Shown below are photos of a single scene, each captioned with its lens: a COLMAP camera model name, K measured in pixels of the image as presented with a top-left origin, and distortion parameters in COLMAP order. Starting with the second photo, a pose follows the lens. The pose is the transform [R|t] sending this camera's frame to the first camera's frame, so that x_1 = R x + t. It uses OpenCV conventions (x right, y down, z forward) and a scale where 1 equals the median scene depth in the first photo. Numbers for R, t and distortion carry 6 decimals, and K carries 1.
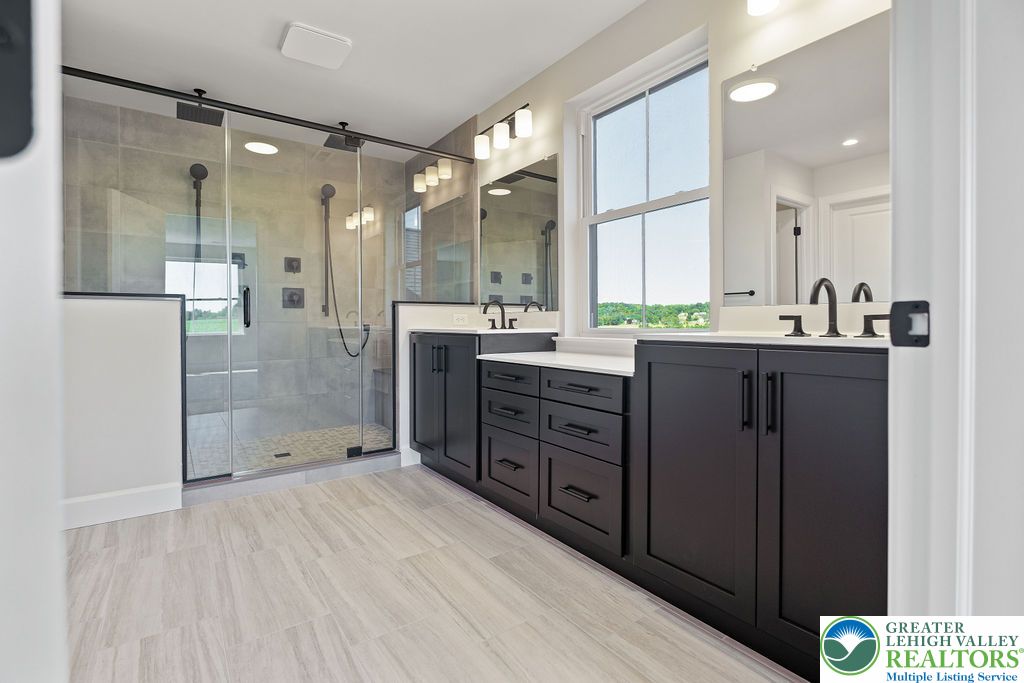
lens RADIAL K [[473.8, 0, 508.6], [0, 473.8, 327.3], [0, 0, 1]] dist [-0.013112, -0.000325]
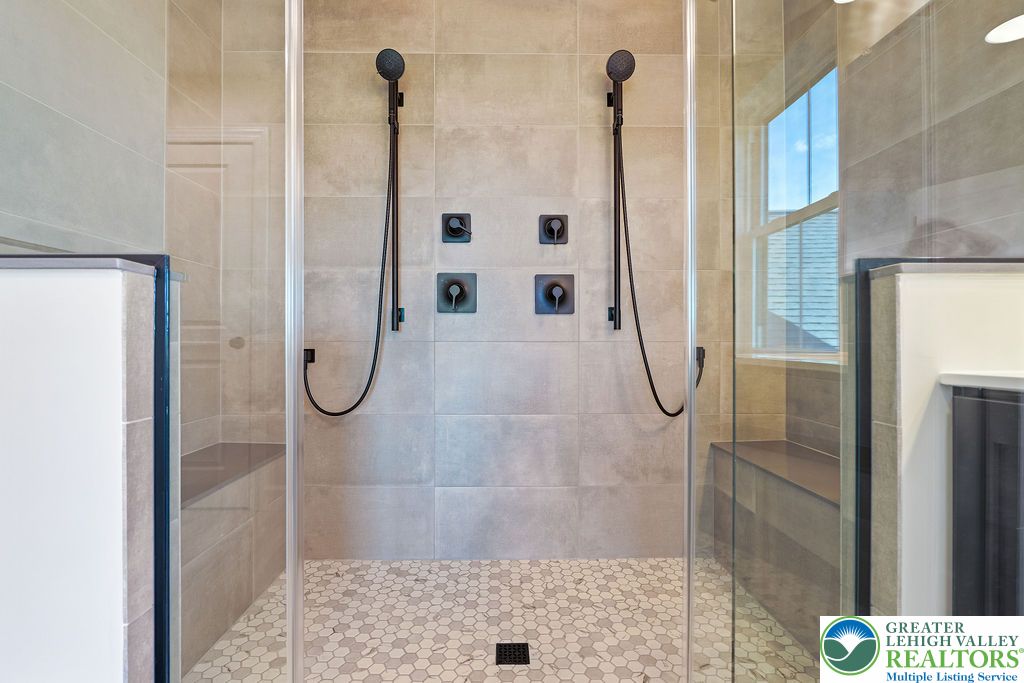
lens RADIAL K [[473.8, 0, 512.5], [0, 473.8, 339.3], [0, 0, 1]] dist [-0.013112, -0.000325]
pose [[0.827459, 0.000998, -0.561526, -0.267620], [-0.007832, 0.999922, -0.009764, -0.010421], [0.561472, 0.012477, 0.827402, 0.718802]]
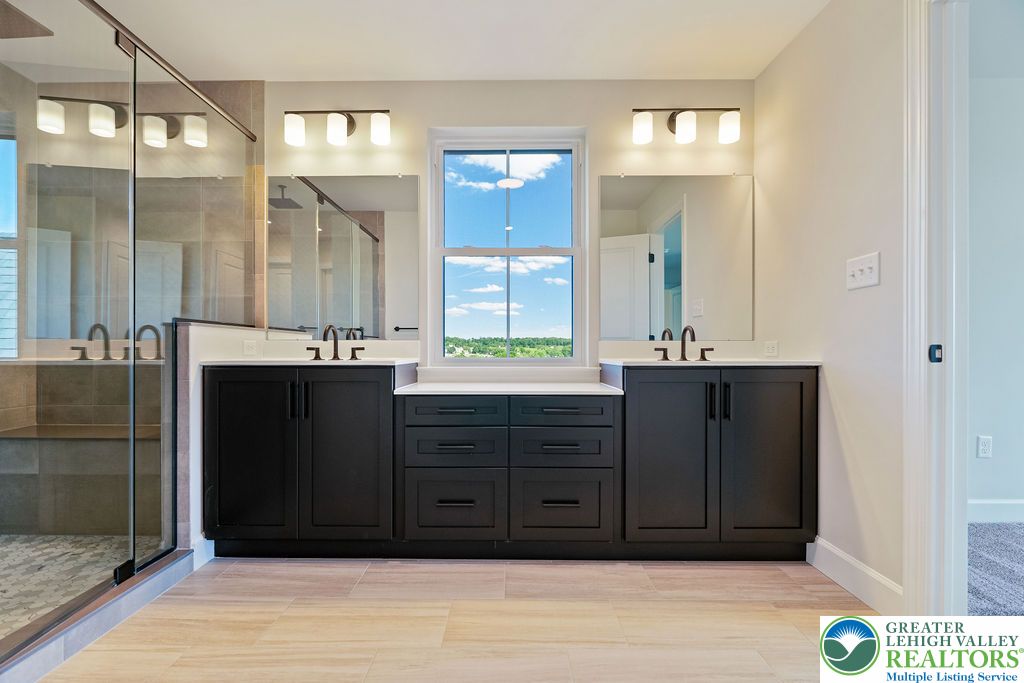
lens RADIAL K [[473.8, 0, 497.0], [0, 473.8, 352.1], [0, 0, 1]] dist [-0.013112, -0.000325]
pose [[0.586385, 0.001707, 0.810031, -0.522900], [0.006046, 0.999961, -0.006483, -0.002495], [-0.810010, 0.008699, 0.586351, 0.281113]]
